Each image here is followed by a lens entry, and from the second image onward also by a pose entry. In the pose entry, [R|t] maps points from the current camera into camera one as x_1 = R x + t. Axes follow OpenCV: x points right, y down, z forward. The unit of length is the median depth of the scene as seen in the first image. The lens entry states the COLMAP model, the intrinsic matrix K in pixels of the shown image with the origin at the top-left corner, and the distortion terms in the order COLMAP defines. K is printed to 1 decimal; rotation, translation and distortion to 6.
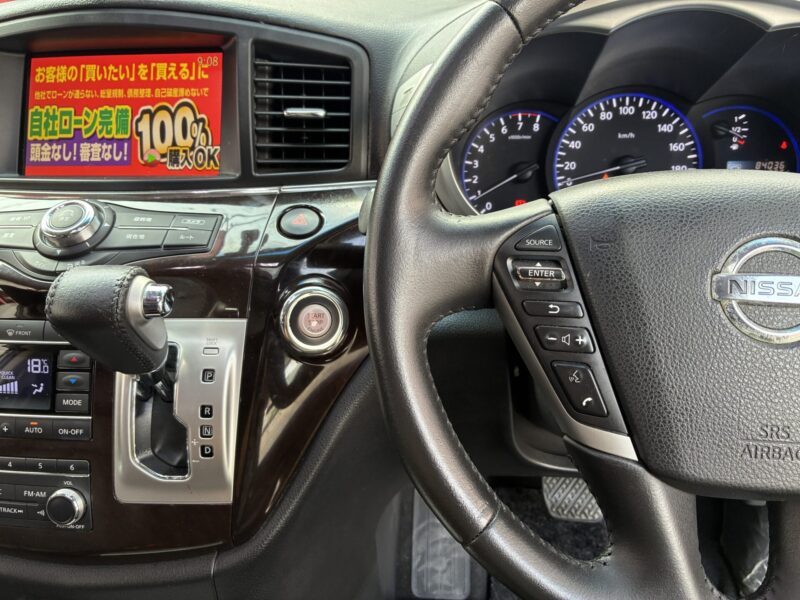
lens RADIAL K [[631.7, 0, 404.3], [0, 631.7, 294.2], [0, 0, 1]] dist [0.025849, -0.021435]
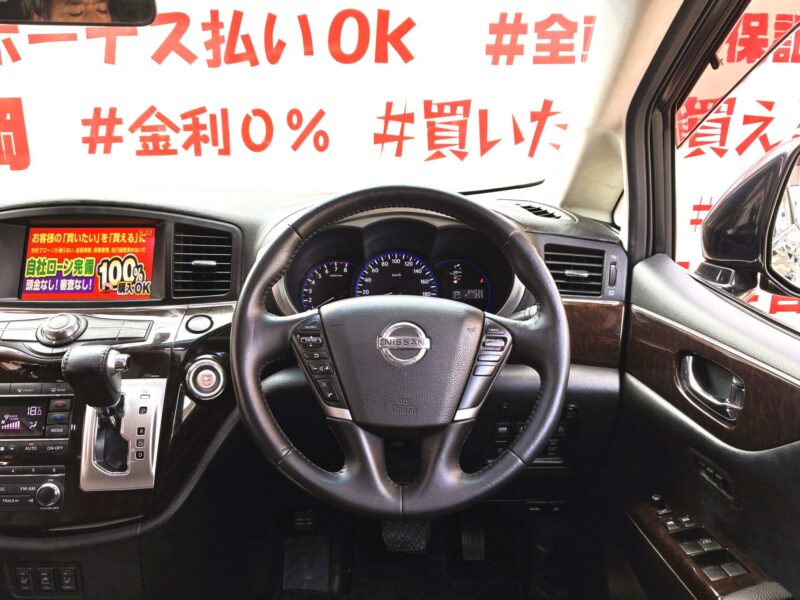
lens RADIAL K [[631.7, 0, 405.1], [0, 631.7, 293.3], [0, 0, 1]] dist [0.025849, -0.021435]
pose [[0.987343, -0.001859, 0.158586, 0.121121], [0.031981, 0.981725, -0.187601, 0.152090], [-0.155339, 0.190298, 0.969359, -0.822107]]
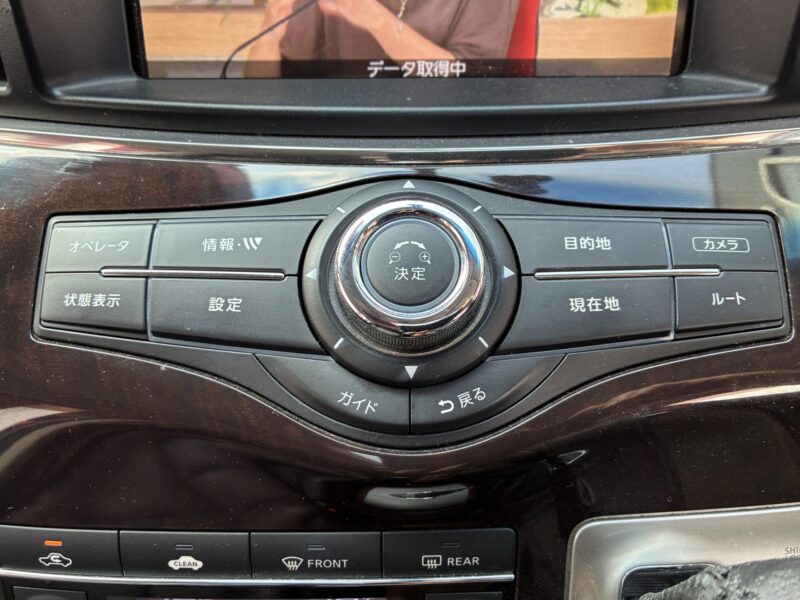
lens RADIAL K [[631.7, 0, 418.8], [0, 631.7, 281.0], [0, 0, 1]] dist [0.025849, -0.021435]
pose [[0.994963, -0.047996, 0.088010, -0.550330], [0.014861, 0.938854, 0.343995, -0.228569], [-0.099139, -0.340954, 0.934838, 0.664409]]
